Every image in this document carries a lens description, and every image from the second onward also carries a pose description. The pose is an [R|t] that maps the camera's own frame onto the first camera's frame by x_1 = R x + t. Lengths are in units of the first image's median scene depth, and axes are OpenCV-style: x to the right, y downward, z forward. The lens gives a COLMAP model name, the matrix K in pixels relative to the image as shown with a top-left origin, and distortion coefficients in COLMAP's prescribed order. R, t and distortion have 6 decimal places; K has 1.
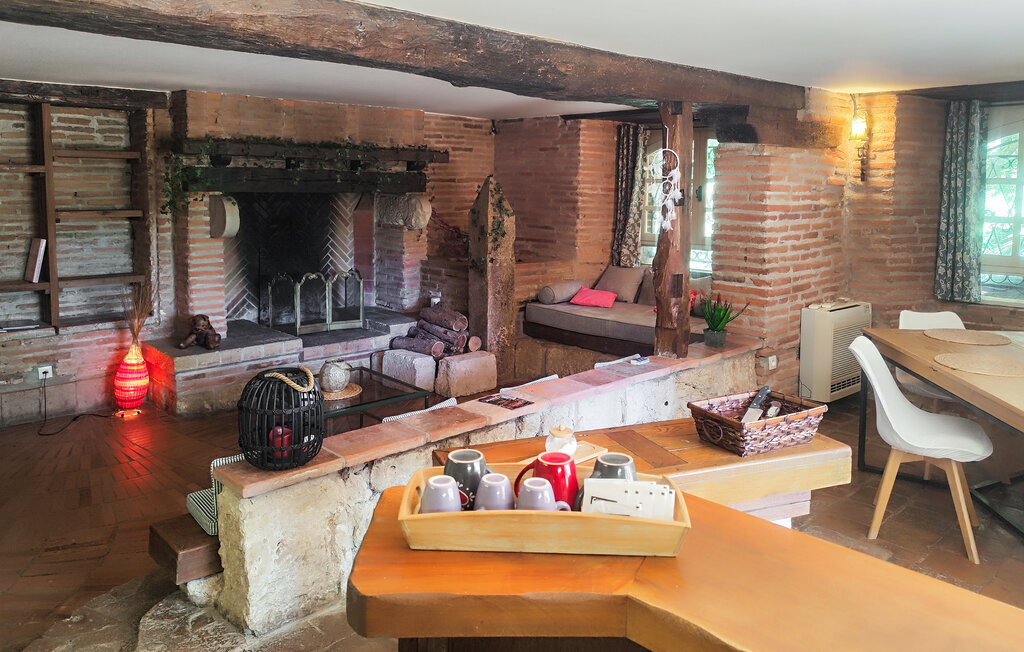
lens RADIAL K [[757.0, 0, 525.5], [0, 757.0, 292.2], [0, 0, 1]] dist [0.099565, -0.131184]
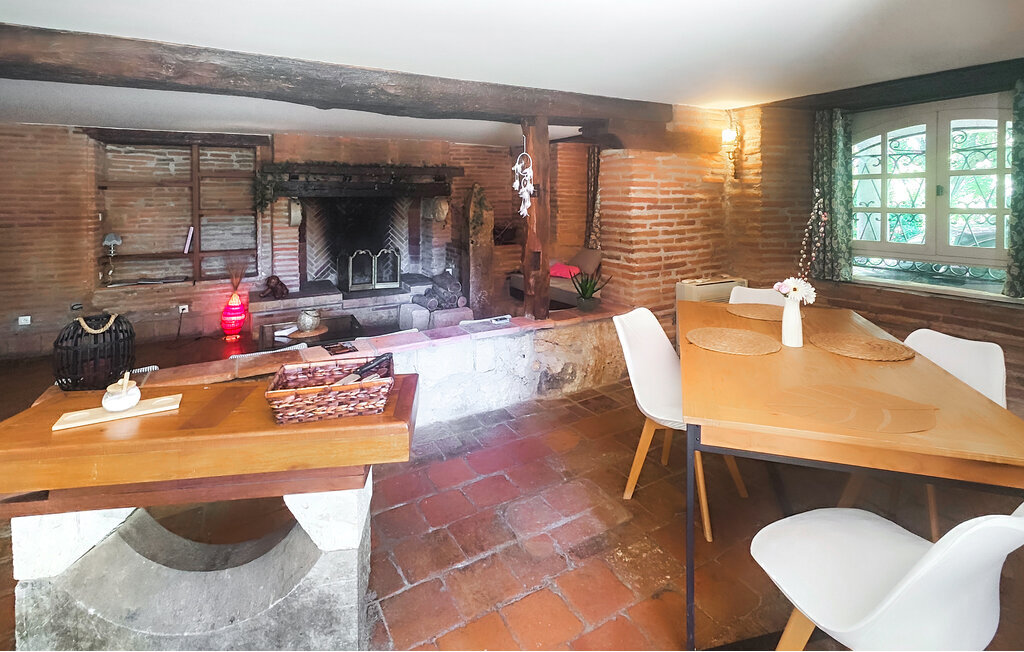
lens RADIAL K [[487.9, 0, 515.0], [0, 487.9, 226.8], [0, 0, 1]] dist [0.004055, 0.000641]
pose [[0.966881, -0.000667, -0.255226, 0.292373], [-0.020802, 0.996464, -0.081409, 0.001410], [0.254377, 0.084022, 0.963448, 0.168380]]
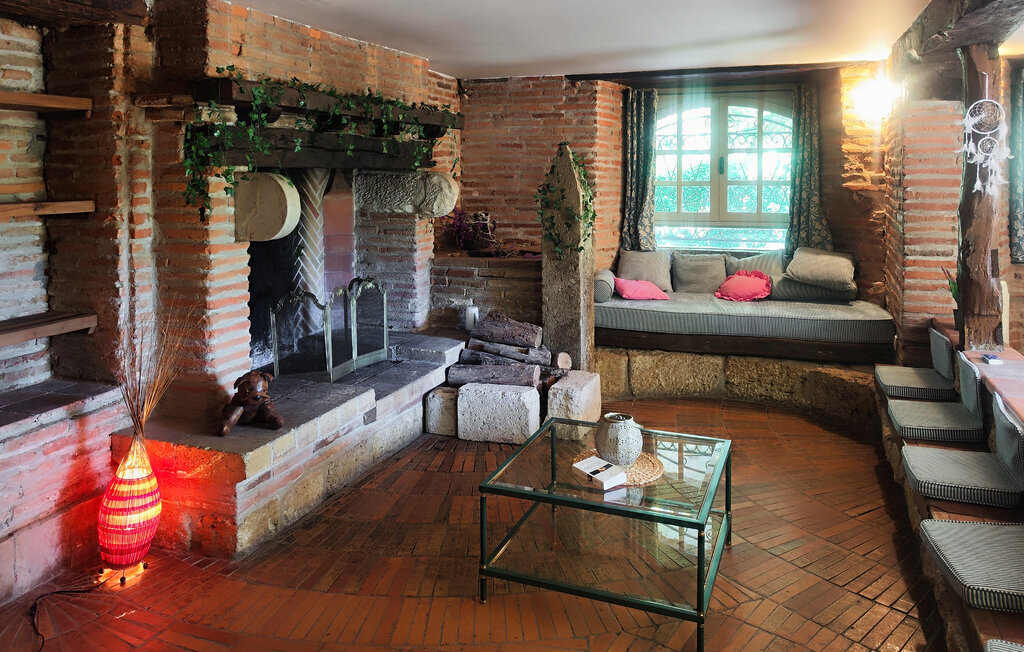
lens RADIAL K [[765.6, 0, 548.1], [0, 765.6, 233.7], [0, 0, 1]] dist [0.066816, -0.049501]
pose [[0.893217, -0.051177, 0.446705, -0.474179], [0.077963, 0.996081, -0.041776, -0.033377], [-0.442816, 0.072141, 0.893706, 0.353833]]
